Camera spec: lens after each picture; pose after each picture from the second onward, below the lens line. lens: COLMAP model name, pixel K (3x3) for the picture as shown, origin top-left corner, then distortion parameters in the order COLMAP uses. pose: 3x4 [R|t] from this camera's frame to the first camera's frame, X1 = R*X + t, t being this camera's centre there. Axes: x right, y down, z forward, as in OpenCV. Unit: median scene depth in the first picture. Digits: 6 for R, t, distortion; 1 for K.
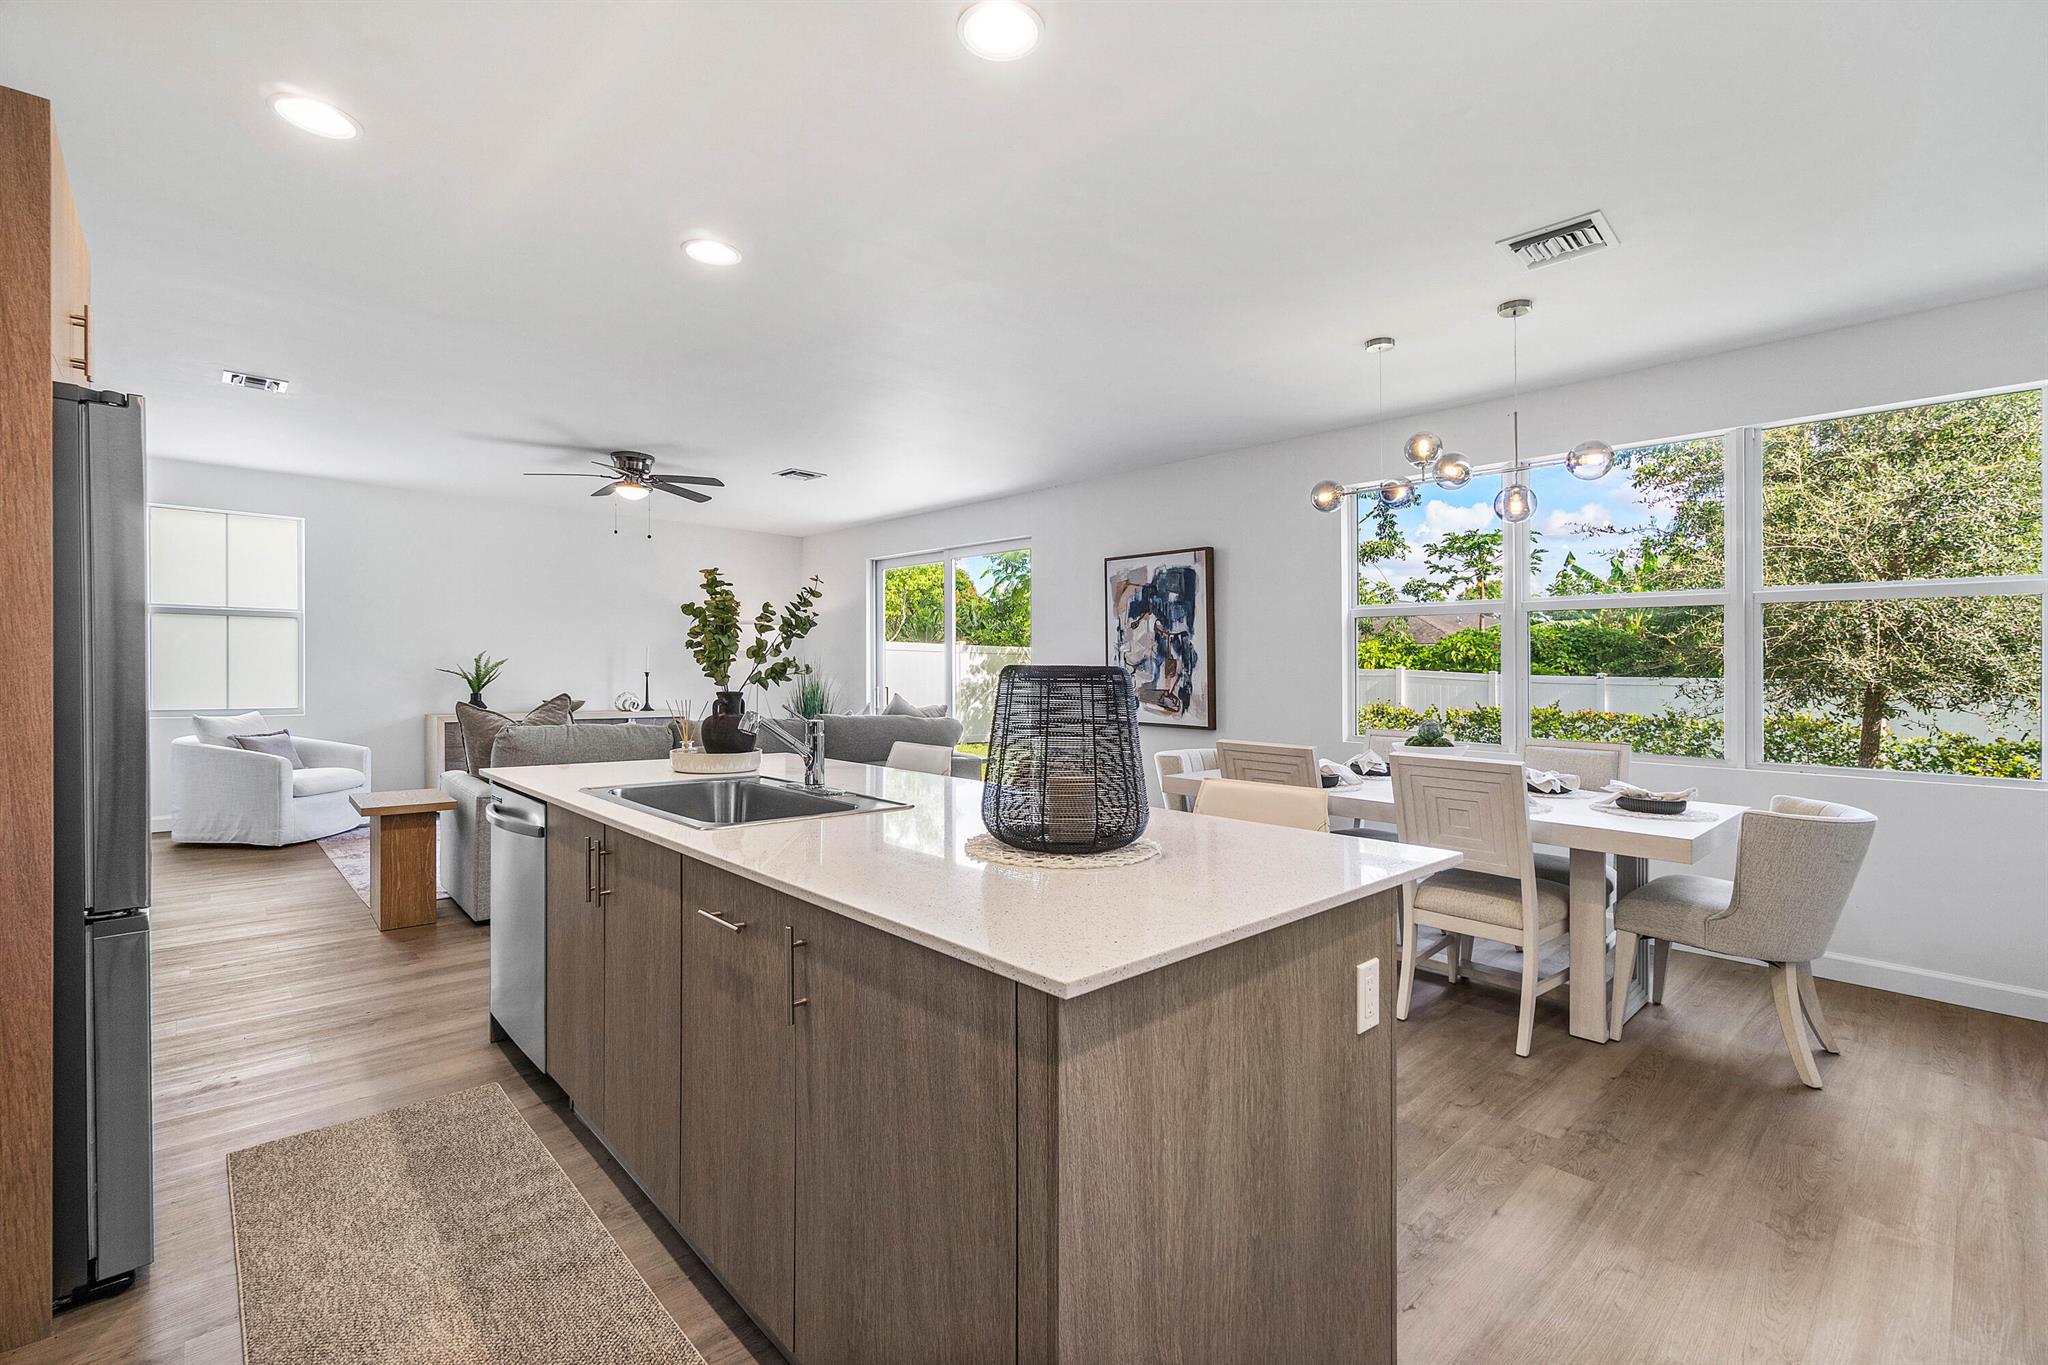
lens RADIAL K [[895.9, 0, 1030.1], [0, 895.9, 708.1], [0, 0, 1]] dist [-0.006121, 0.003046]
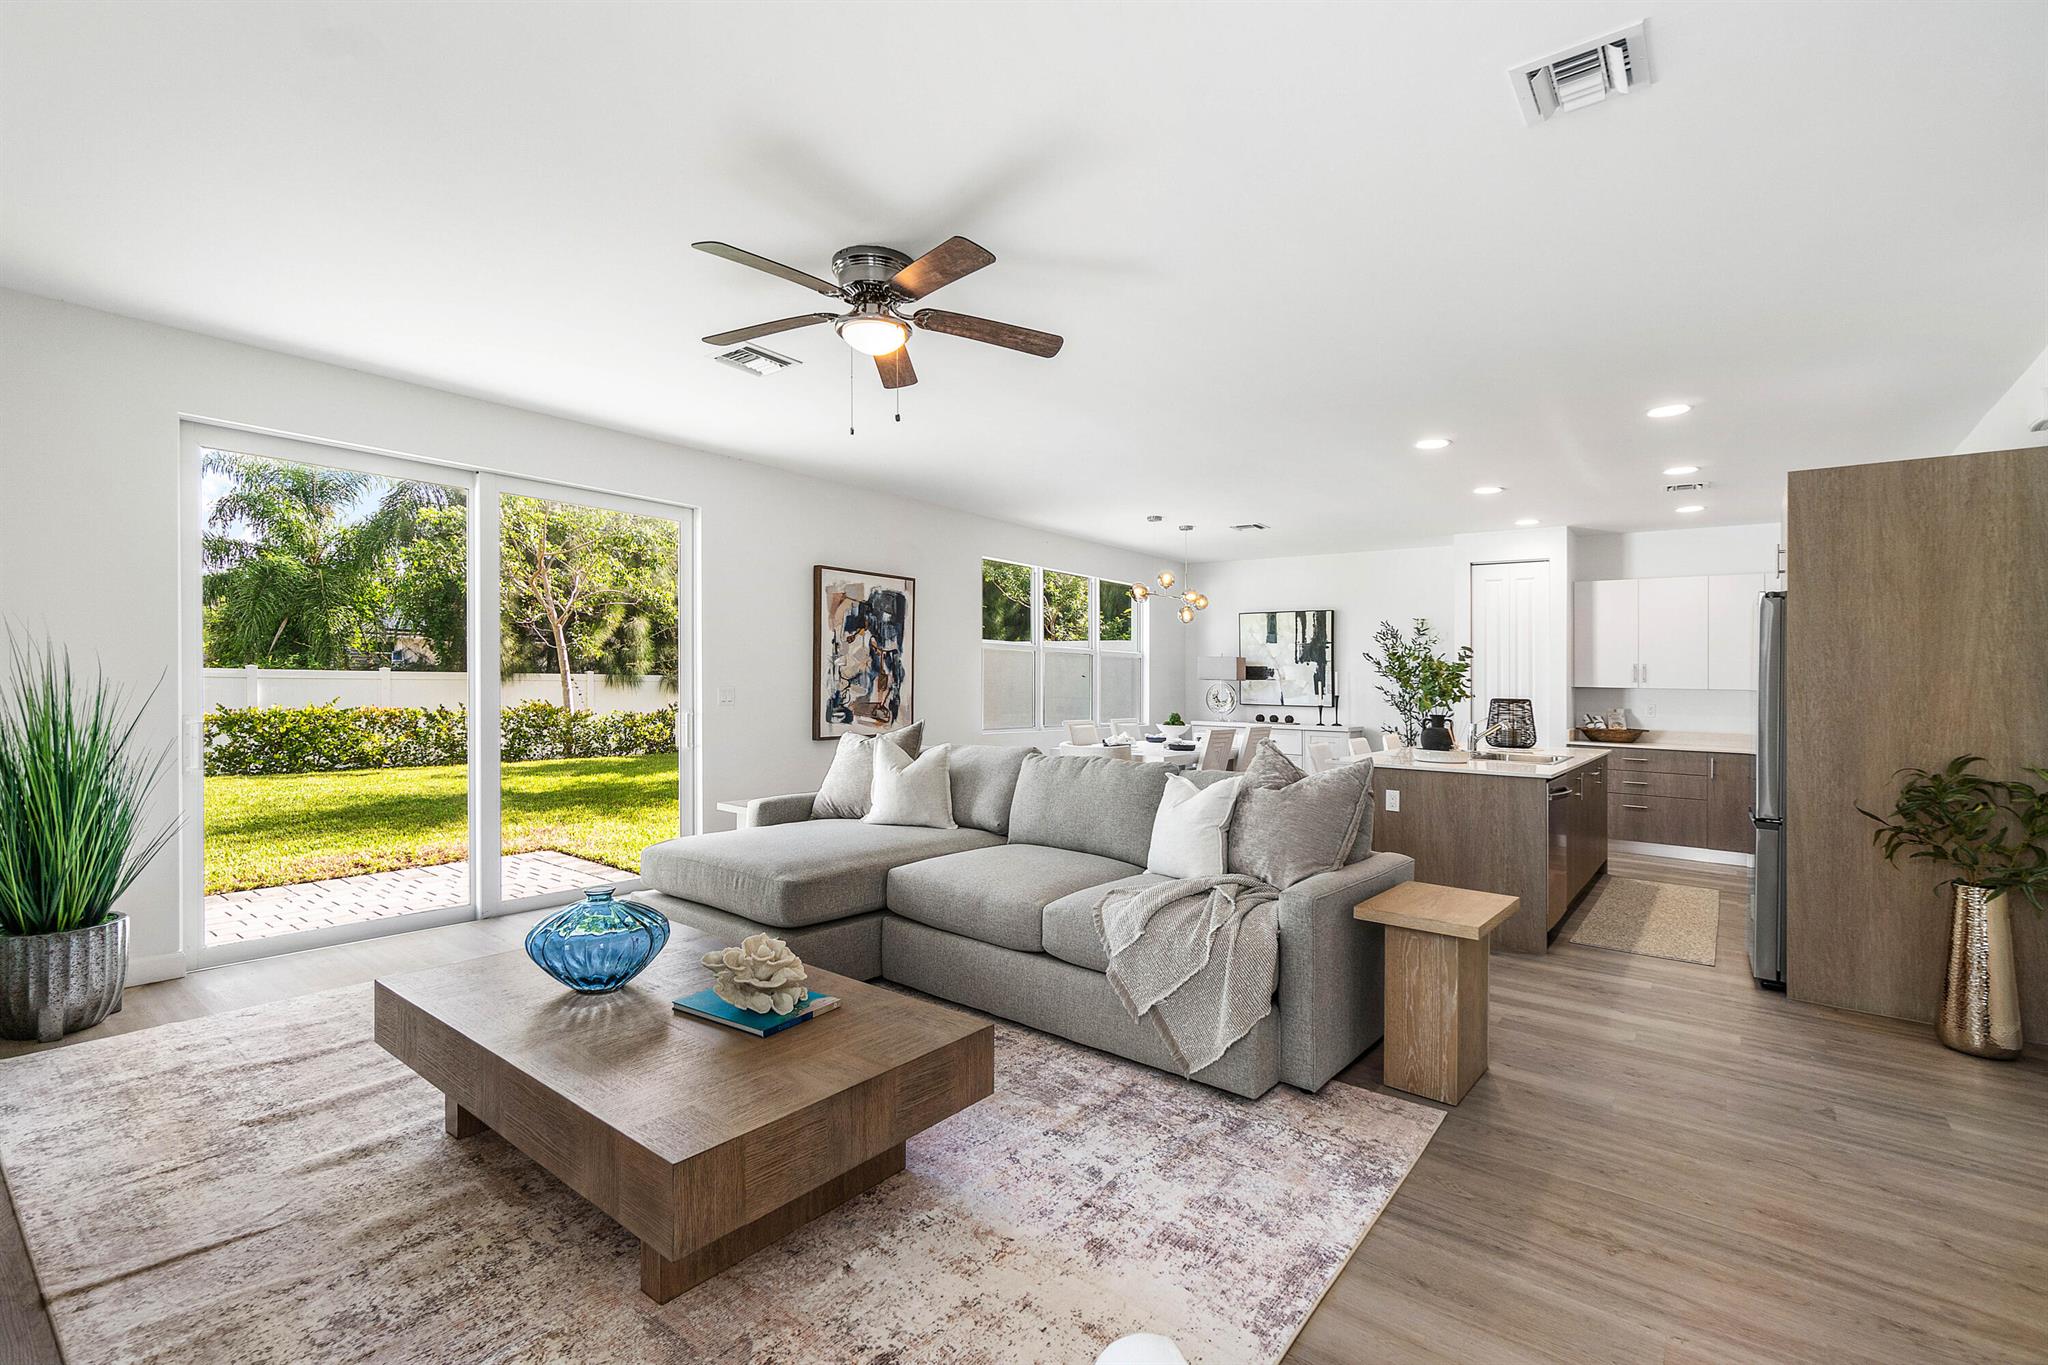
lens RADIAL K [[895.9, 0, 1017.0], [0, 895.9, 690.0], [0, 0, 1]] dist [-0.006121, 0.003046]
pose [[-0.130849, -0.023684, 0.991119, -0.914318], [0.022333, 0.999391, 0.026830, -0.059689], [-0.991151, 0.025645, -0.130240, 0.962213]]
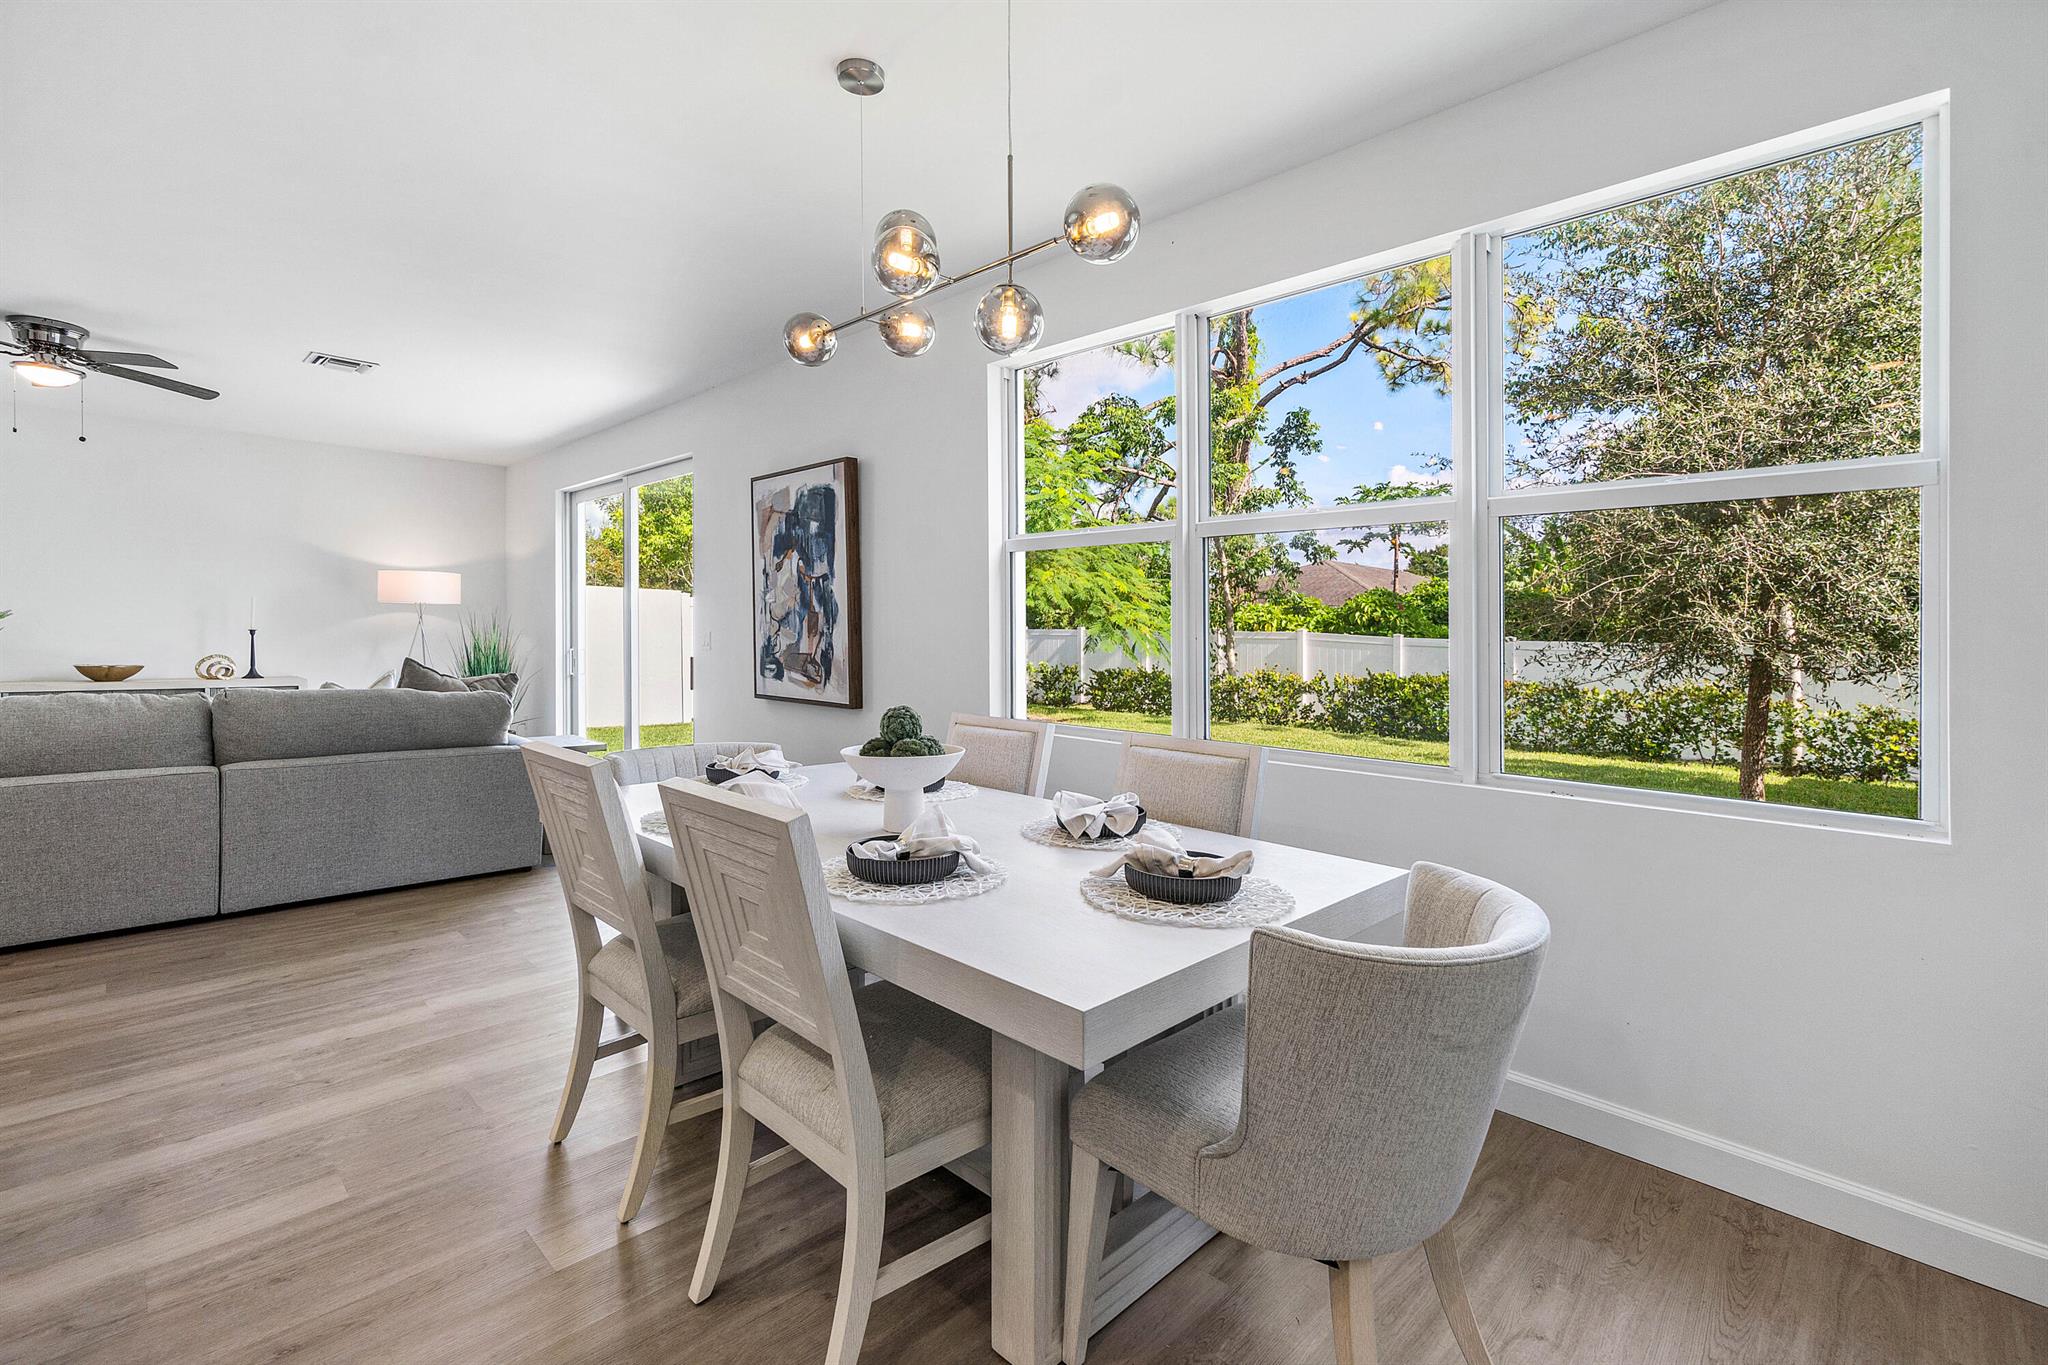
lens RADIAL K [[895.9, 0, 1030.3], [0, 895.9, 676.5], [0, 0, 1]] dist [-0.006121, 0.003046]
pose [[0.999559, 0.002610, 0.029568, 0.307993], [-0.002783, 0.999979, 0.005833, -0.006323], [-0.029552, -0.005913, 0.999546, 0.253178]]
